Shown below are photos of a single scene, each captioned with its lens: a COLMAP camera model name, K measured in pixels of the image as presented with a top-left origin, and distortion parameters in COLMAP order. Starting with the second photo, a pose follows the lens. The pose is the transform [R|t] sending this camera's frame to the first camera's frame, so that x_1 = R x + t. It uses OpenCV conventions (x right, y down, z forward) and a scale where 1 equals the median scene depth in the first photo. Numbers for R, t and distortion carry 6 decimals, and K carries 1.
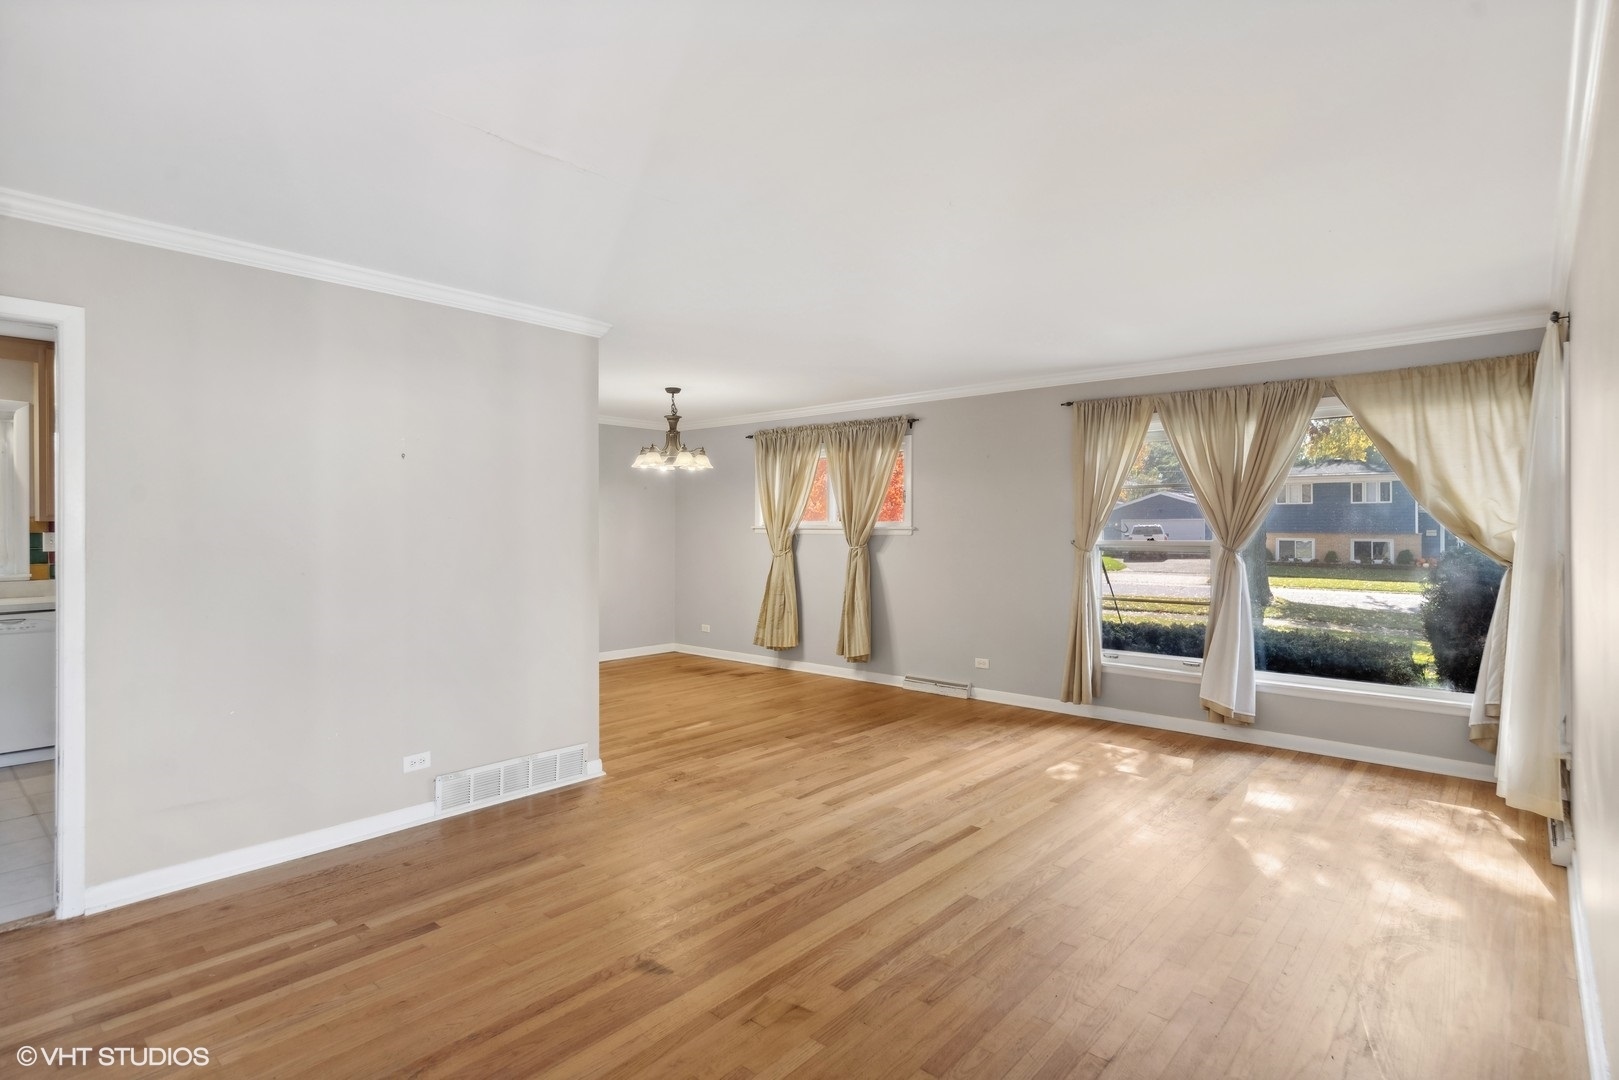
lens RADIAL K [[834.1, 0, 800.4], [0, 834.1, 524.9], [0, 0, 1]] dist [0.000841, -0.000333]
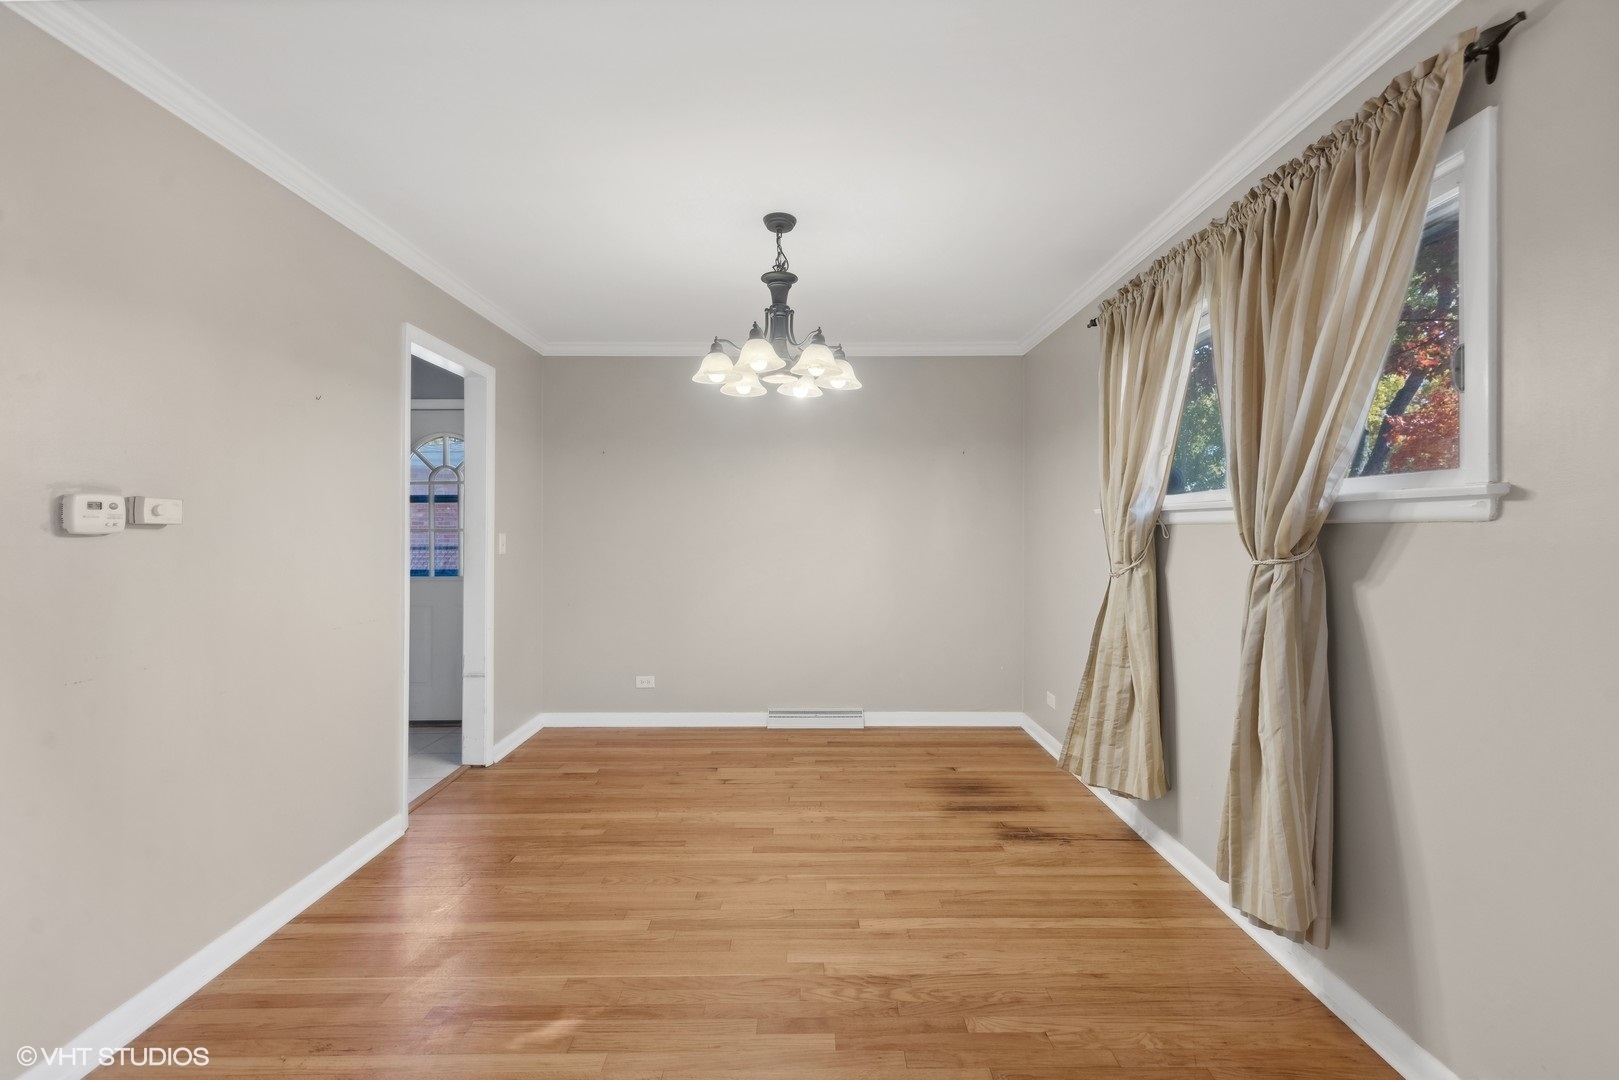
lens RADIAL K [[698.6, 0, 819.5], [0, 698.6, 528.6], [0, 0, 1]] dist [0.009652, 0.000128]
pose [[0.661064, -0.002233, -0.750326, 0.239441], [0.003713, 0.999993, 0.000295, 0.021614], [0.750321, -0.002981, 0.661067, 1.086197]]
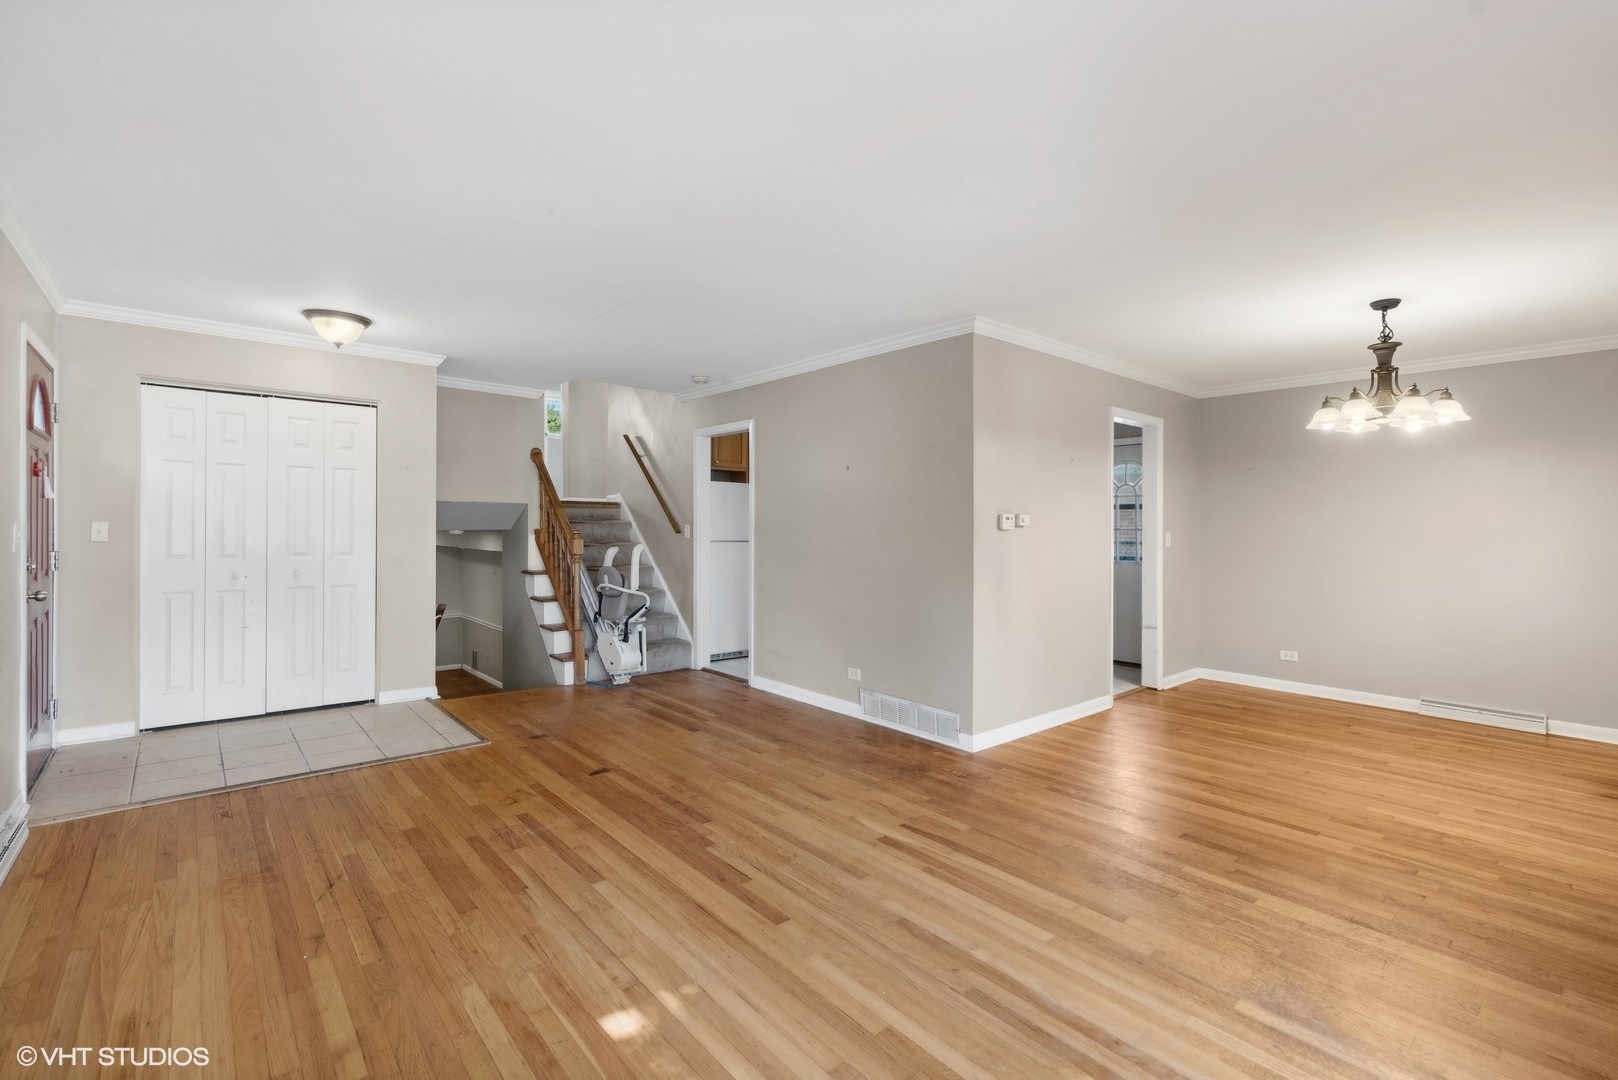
lens RADIAL K [[726.0, 0, 805.6], [0, 726.0, 512.5], [0, 0, 1]] dist [0.015776, -0.000780]
pose [[-0.151093, -0.018704, -0.988343, 0.693731], [-0.005384, 0.999822, -0.018098, 0.019197], [0.988505, 0.002587, -0.151167, 0.927454]]
